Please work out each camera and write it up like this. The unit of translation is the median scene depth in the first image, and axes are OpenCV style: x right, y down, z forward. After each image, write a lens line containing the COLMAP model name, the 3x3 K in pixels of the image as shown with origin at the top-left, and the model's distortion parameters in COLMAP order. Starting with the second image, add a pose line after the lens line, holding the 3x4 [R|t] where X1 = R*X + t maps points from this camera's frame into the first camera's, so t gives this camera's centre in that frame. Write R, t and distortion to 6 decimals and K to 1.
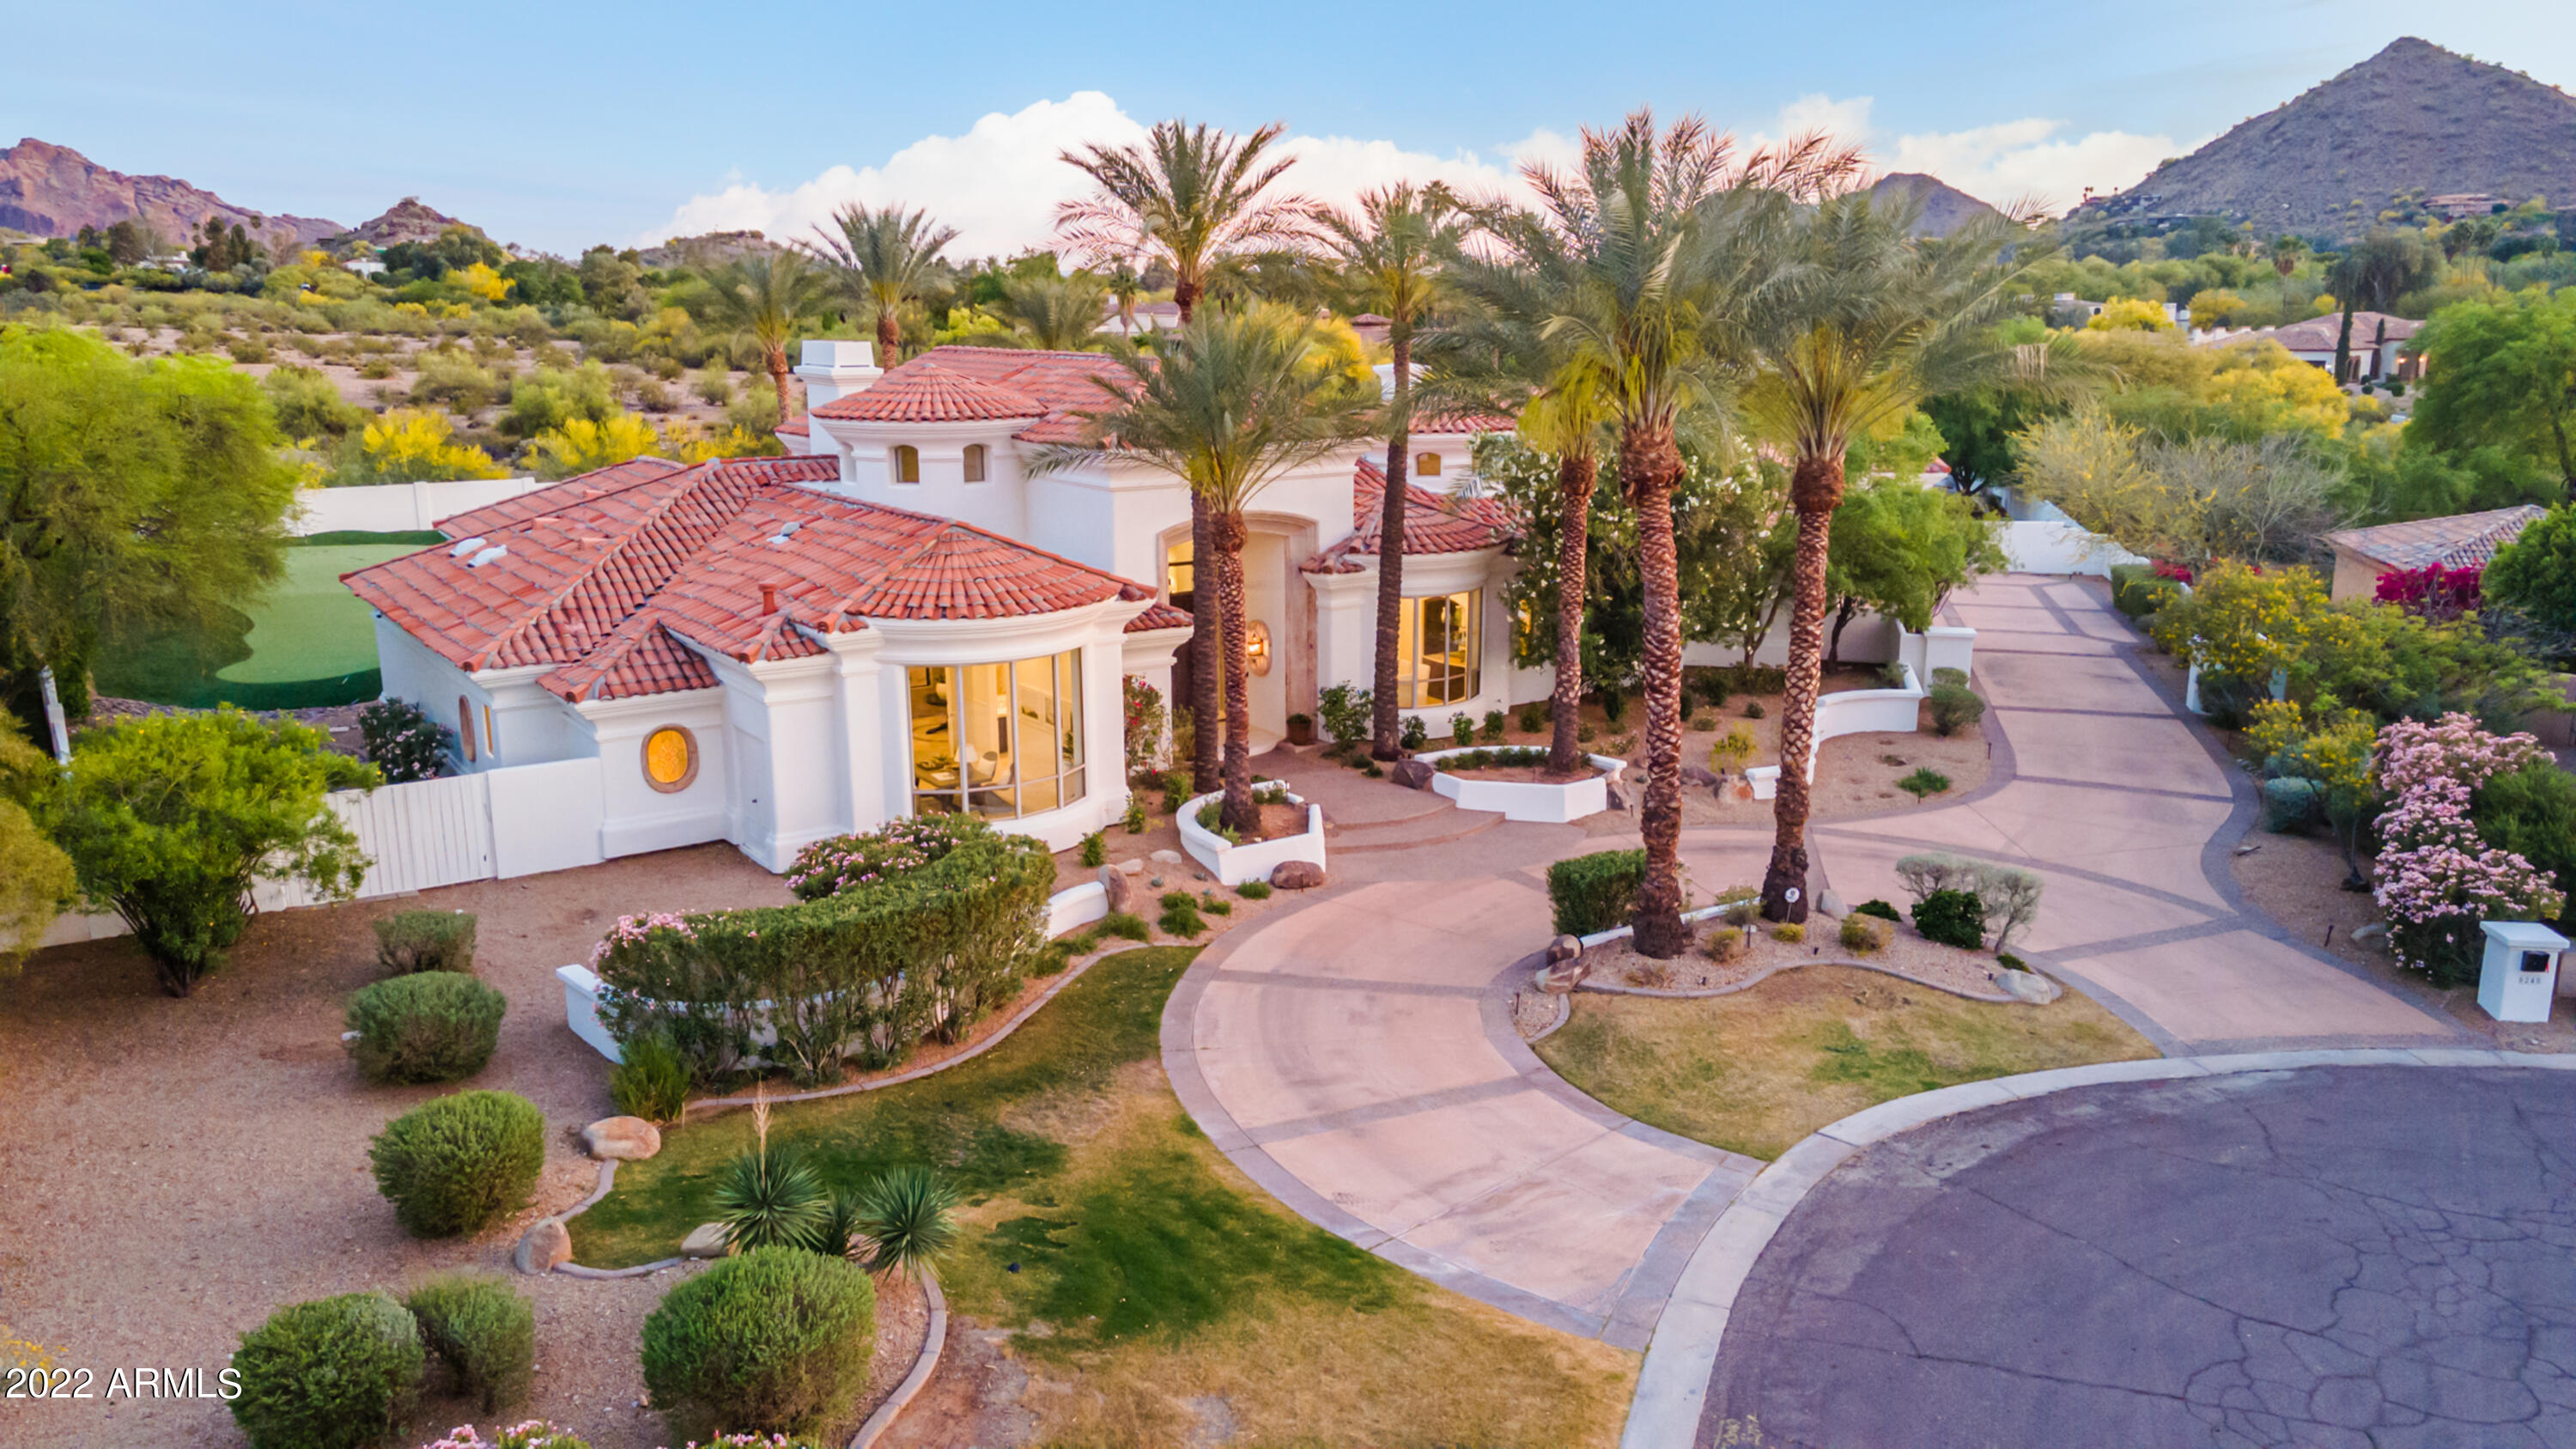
lens RADIAL K [[1880.1, 0, 1288.0], [0, 1880.1, 724.5], [0, 0, 1]] dist [0.015113, 0.055934]
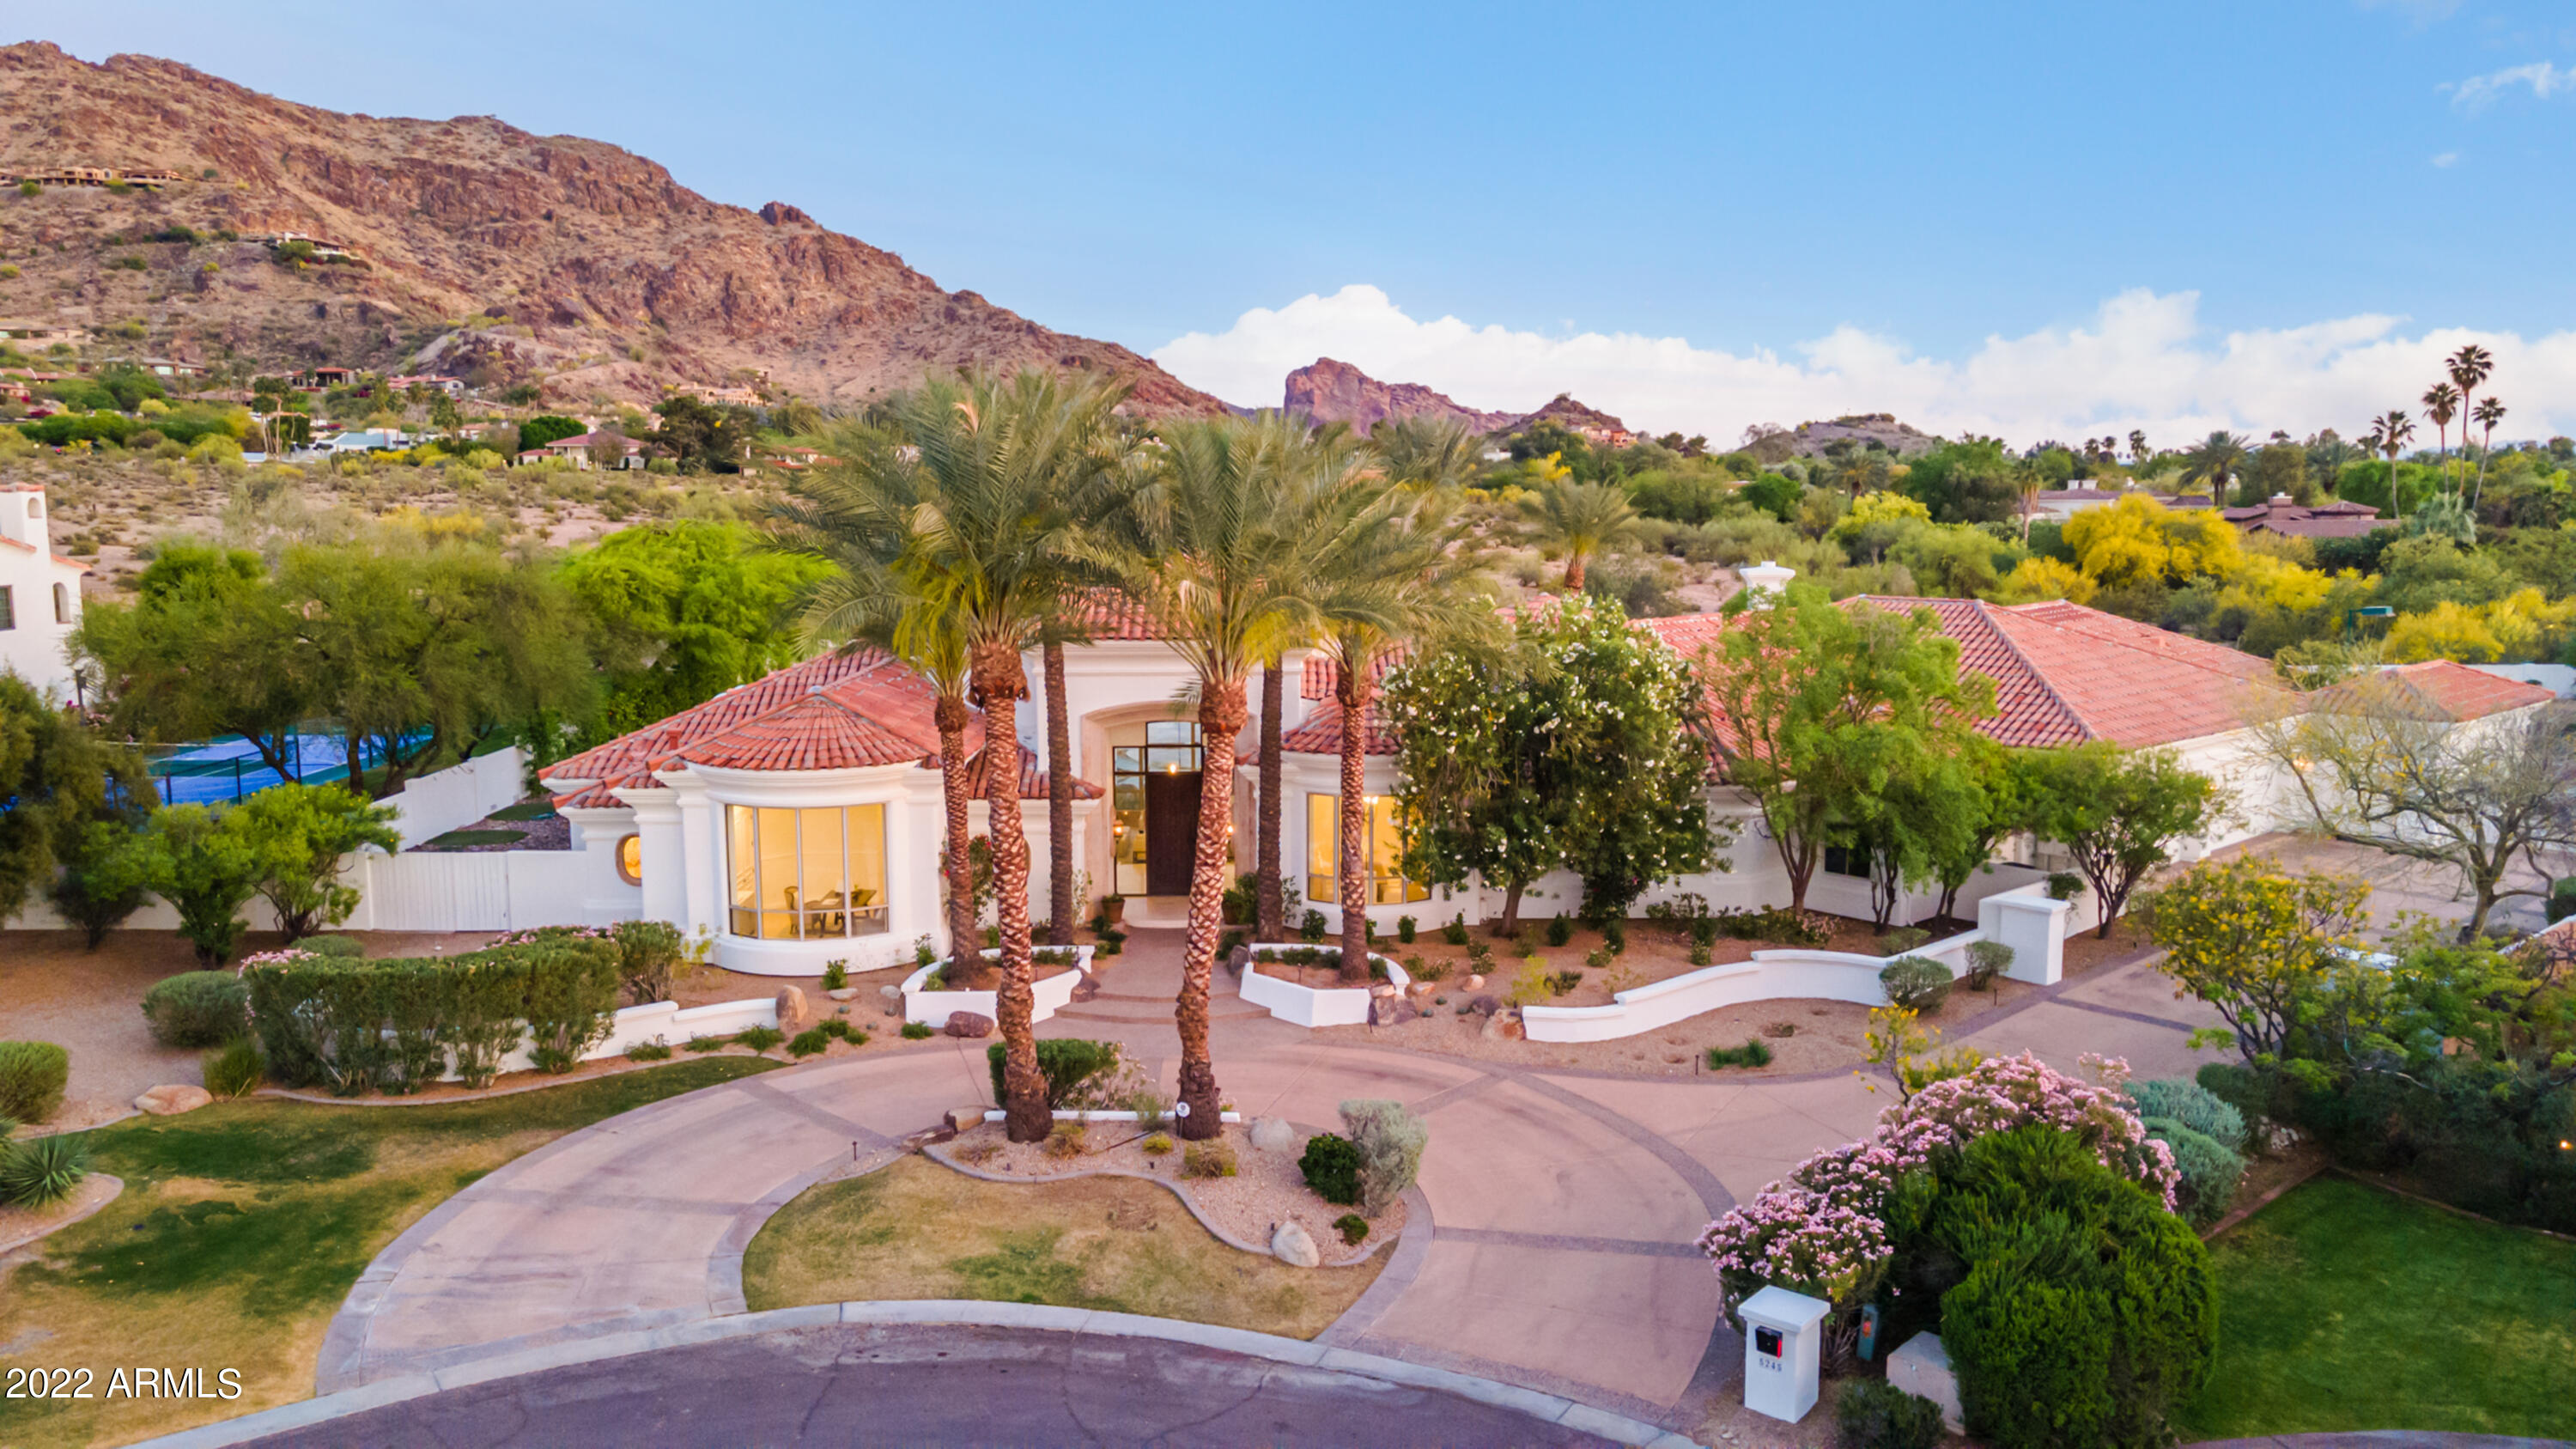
lens RADIAL K [[1880.1, 0, 1288.0], [0, 1880.1, 724.5], [0, 0, 1]] dist [0.015113, 0.055934]
pose [[0.832739, 0.072746, -0.548866, 0.767032], [-0.123123, 0.990840, -0.055478, -0.058382], [0.539803, 0.113776, 0.834067, 0.151998]]
